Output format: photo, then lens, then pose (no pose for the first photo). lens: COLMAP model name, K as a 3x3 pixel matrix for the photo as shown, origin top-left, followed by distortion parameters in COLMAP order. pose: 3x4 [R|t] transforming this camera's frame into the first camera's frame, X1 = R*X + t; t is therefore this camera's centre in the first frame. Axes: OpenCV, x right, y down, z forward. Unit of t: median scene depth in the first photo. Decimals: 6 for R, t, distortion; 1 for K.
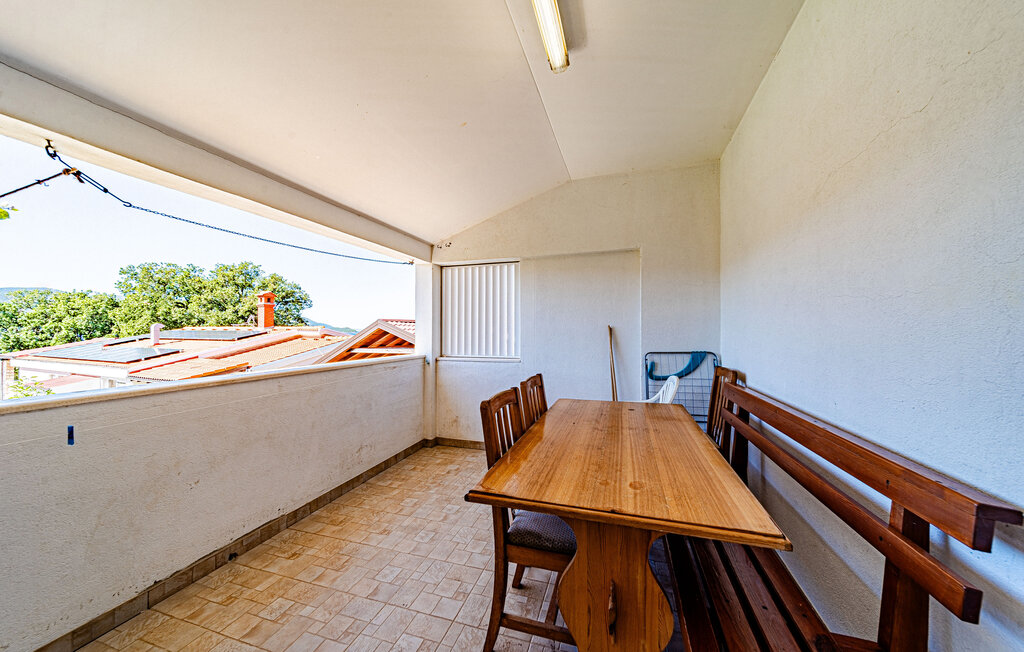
lens RADIAL K [[353.0, 0, 513.4], [0, 353.0, 329.3], [0, 0, 1]] dist [0.002740, -0.000086]
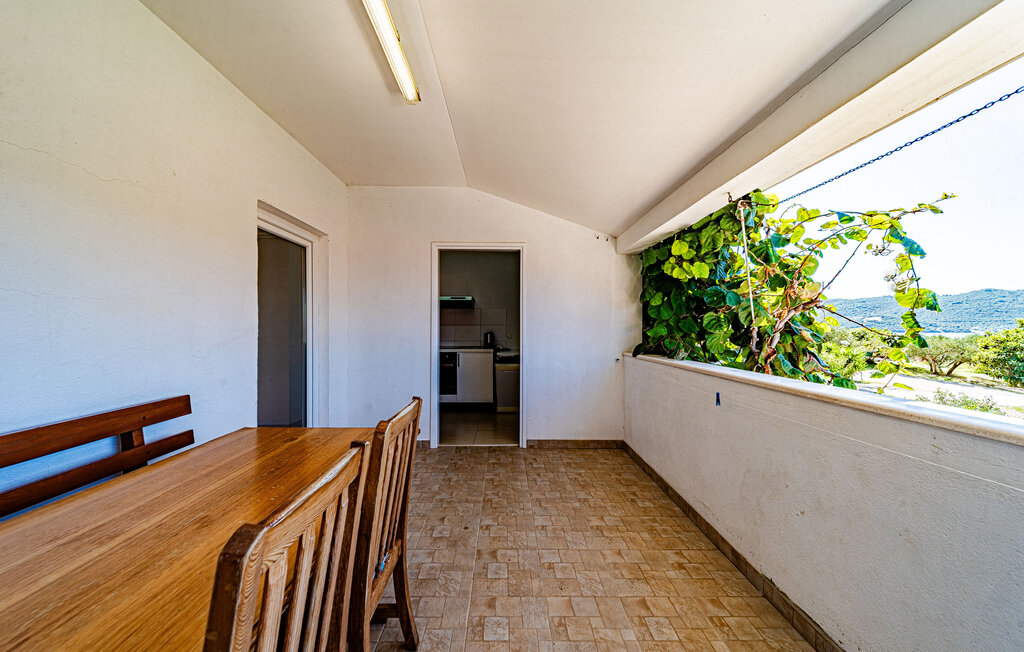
lens RADIAL K [[353.0, 0, 511.8], [0, 353.0, 326.2], [0, 0, 1]] dist [0.002740, -0.000086]
pose [[-0.944159, -0.001158, -0.329487, -0.001777], [-0.000895, 0.999999, -0.000951, 0.007858], [0.329488, -0.000603, -0.944160, 1.727474]]
